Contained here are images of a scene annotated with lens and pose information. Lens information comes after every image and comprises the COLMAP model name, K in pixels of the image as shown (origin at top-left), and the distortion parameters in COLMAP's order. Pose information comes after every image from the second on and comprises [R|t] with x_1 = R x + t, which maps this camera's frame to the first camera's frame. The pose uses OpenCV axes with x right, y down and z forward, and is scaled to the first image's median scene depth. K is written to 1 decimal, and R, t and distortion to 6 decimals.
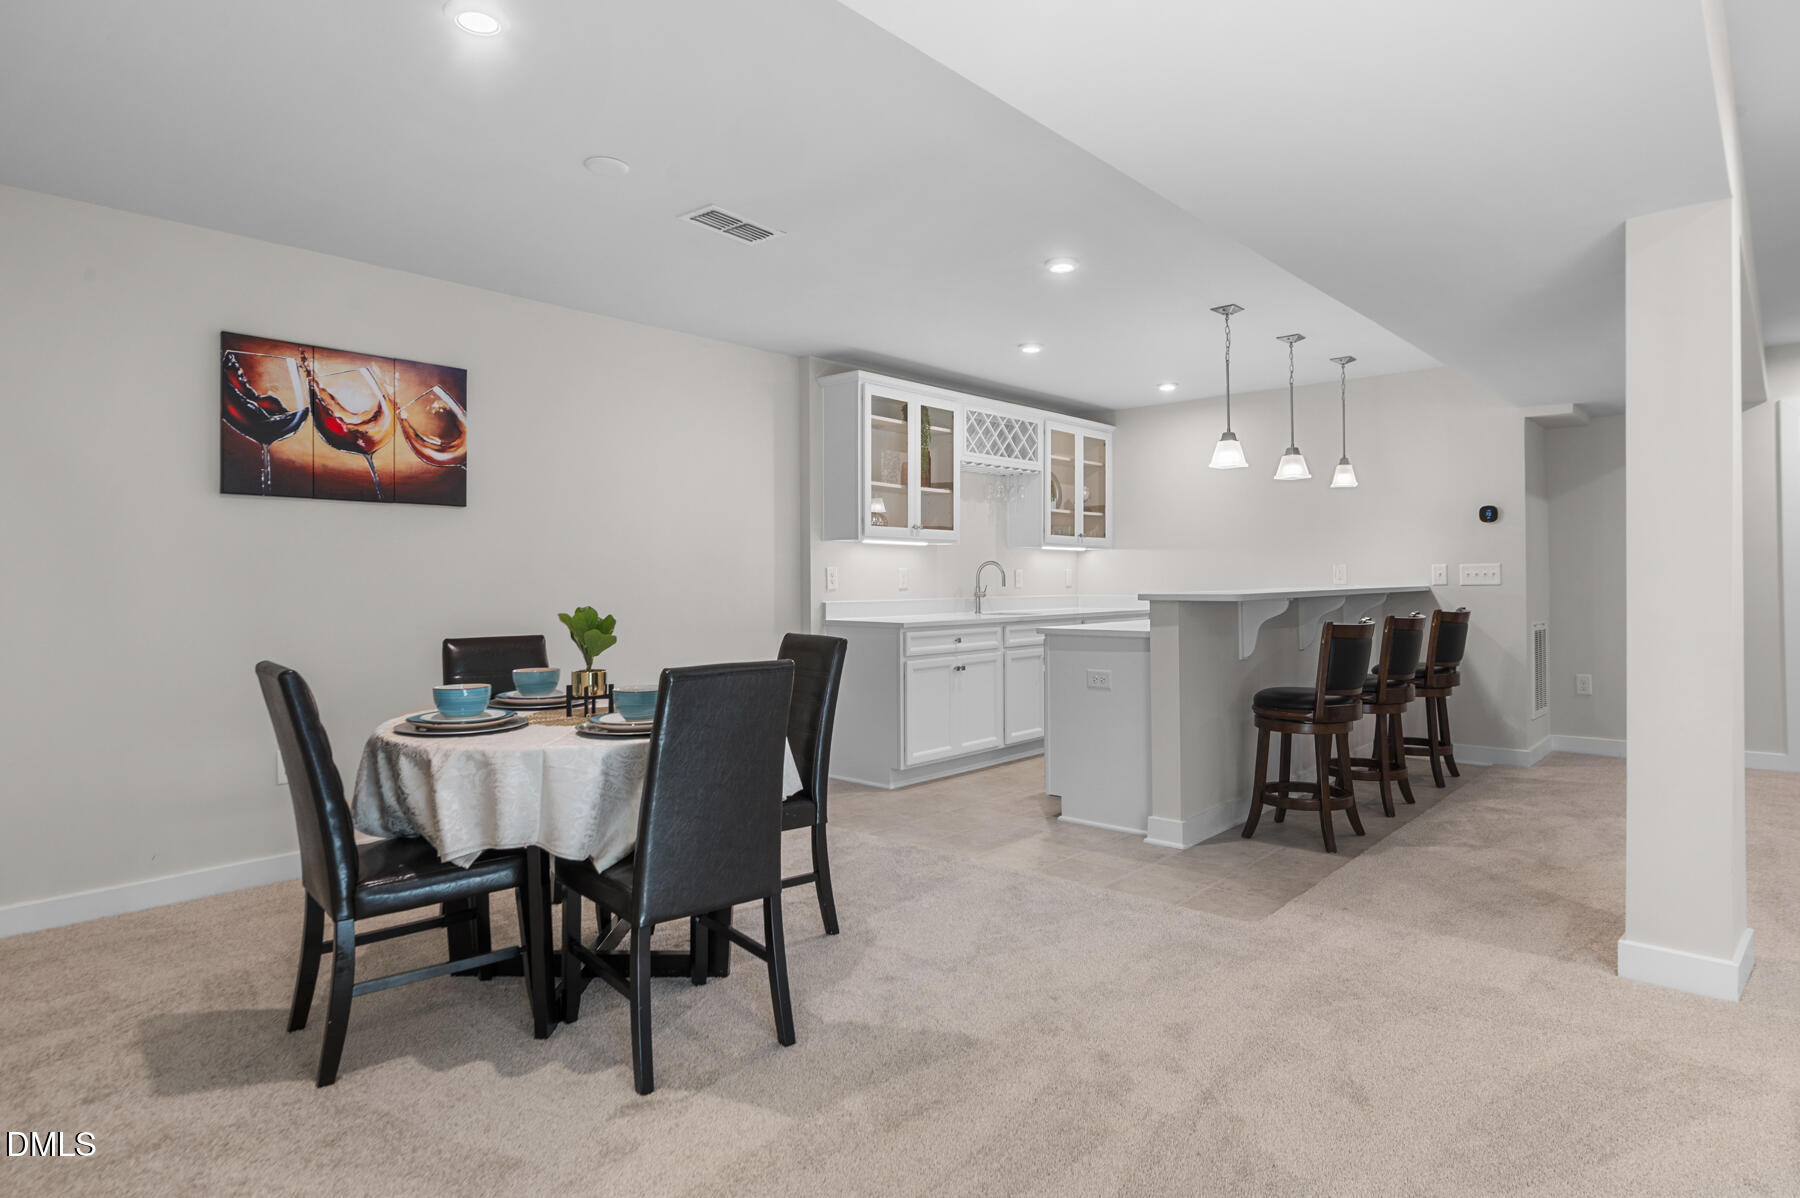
lens RADIAL K [[1039.4, 0, 902.2], [0, 1039.4, 577.7], [0, 0, 1]] dist [0.001950, -0.000159]
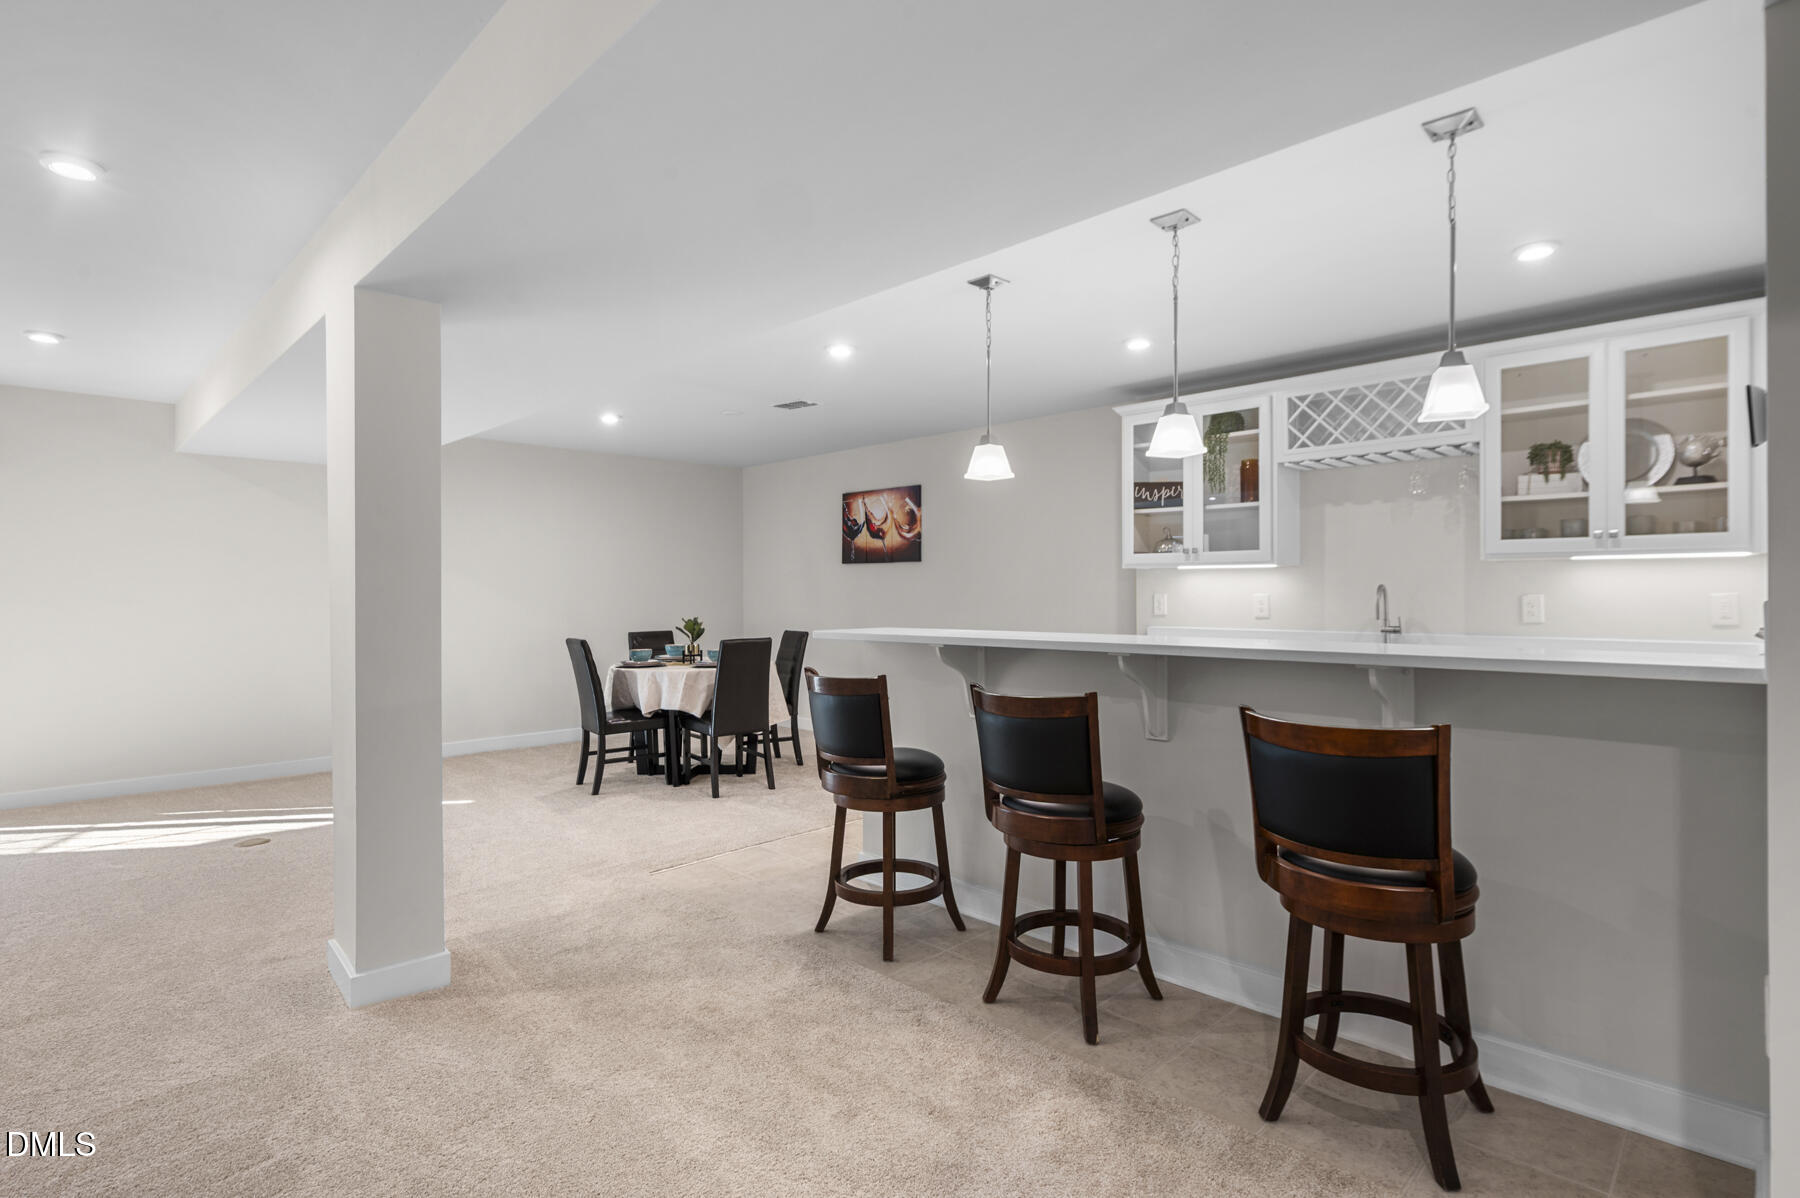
lens RADIAL K [[884.8, 0, 900.0], [0, 884.8, 599.0], [0, 0, 1]] dist [-0.010192, -0.000236]
pose [[-0.076571, 0.015996, -0.996936, 0.887464], [0.008683, 0.999844, 0.015376, -0.021907], [0.997026, -0.007480, -0.076698, 0.869198]]
